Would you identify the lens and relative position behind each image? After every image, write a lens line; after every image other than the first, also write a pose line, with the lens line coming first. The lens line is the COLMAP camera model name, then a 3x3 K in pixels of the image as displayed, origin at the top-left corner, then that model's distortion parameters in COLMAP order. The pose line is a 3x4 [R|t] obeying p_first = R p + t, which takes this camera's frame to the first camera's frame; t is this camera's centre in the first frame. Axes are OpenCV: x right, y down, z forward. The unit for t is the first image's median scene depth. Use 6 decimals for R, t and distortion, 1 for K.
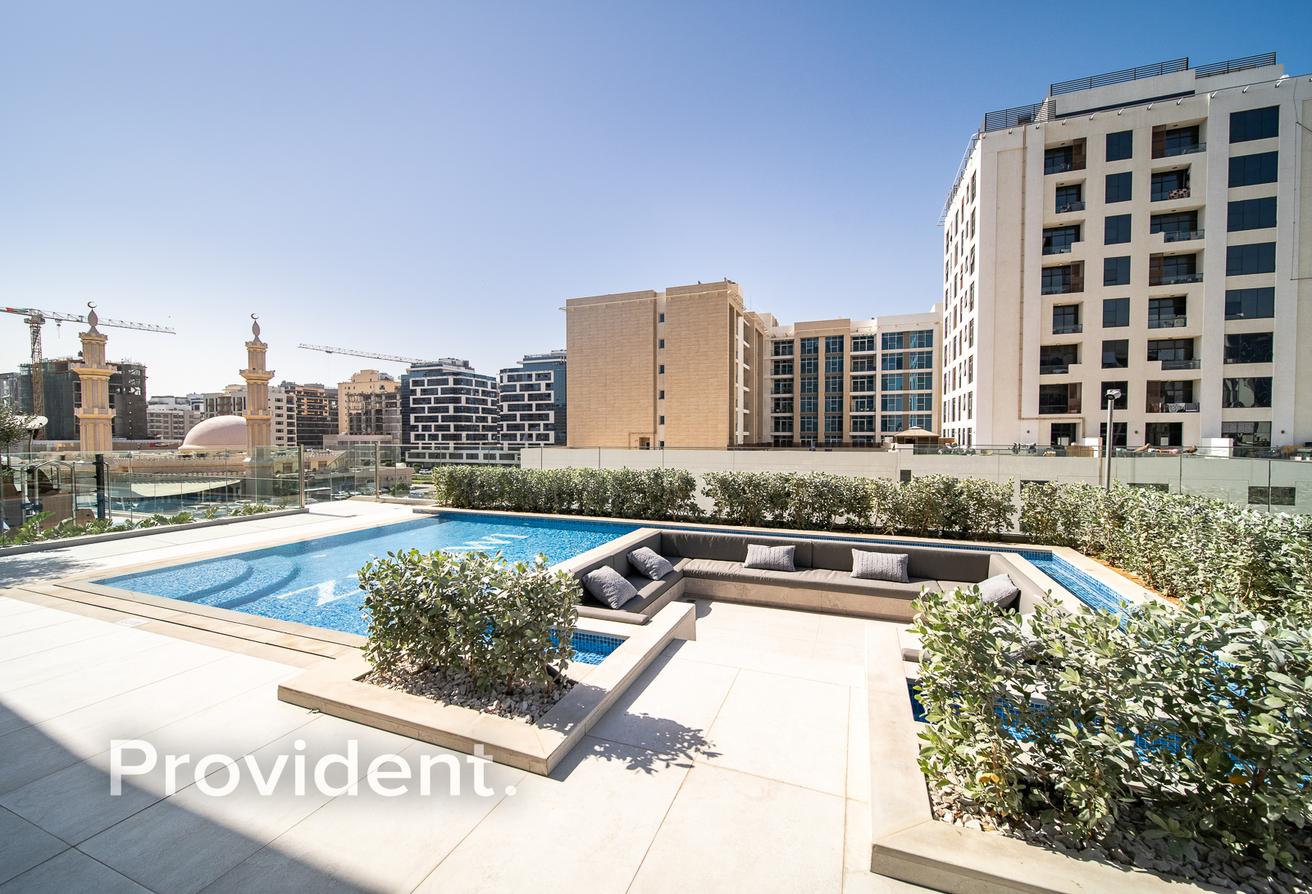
lens RADIAL K [[518.0, 0, 662.8], [0, 518.0, 448.9], [0, 0, 1]] dist [-0.010458, -0.000451]
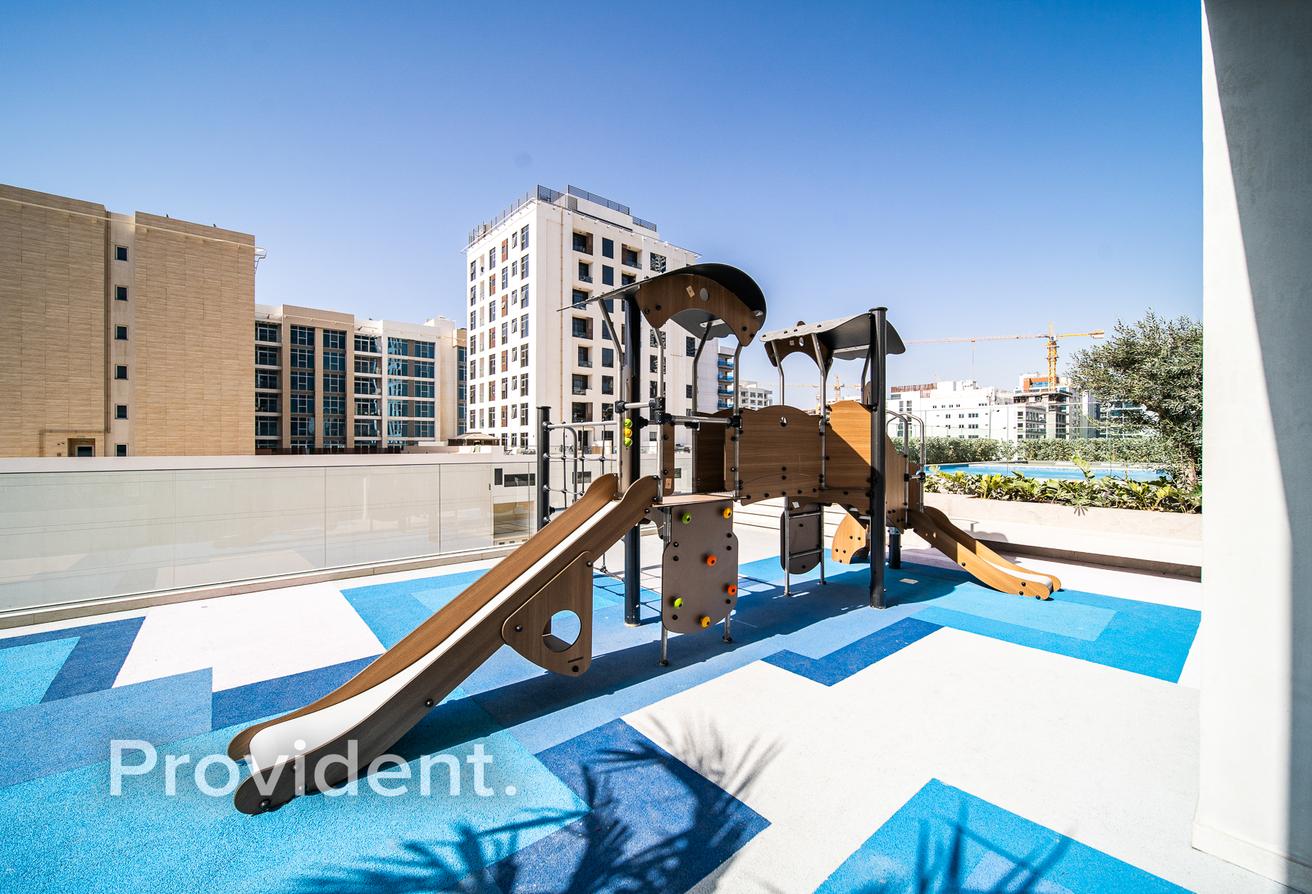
lens RADIAL K [[518.0, 0, 658.8], [0, 518.0, 451.1], [0, 0, 1]] dist [-0.010458, -0.000451]
pose [[0.457814, -0.007252, 0.889018, -0.378610], [0.023049, 0.999727, -0.003715, 0.016288], [-0.888749, 0.022192, 0.457857, 0.166127]]
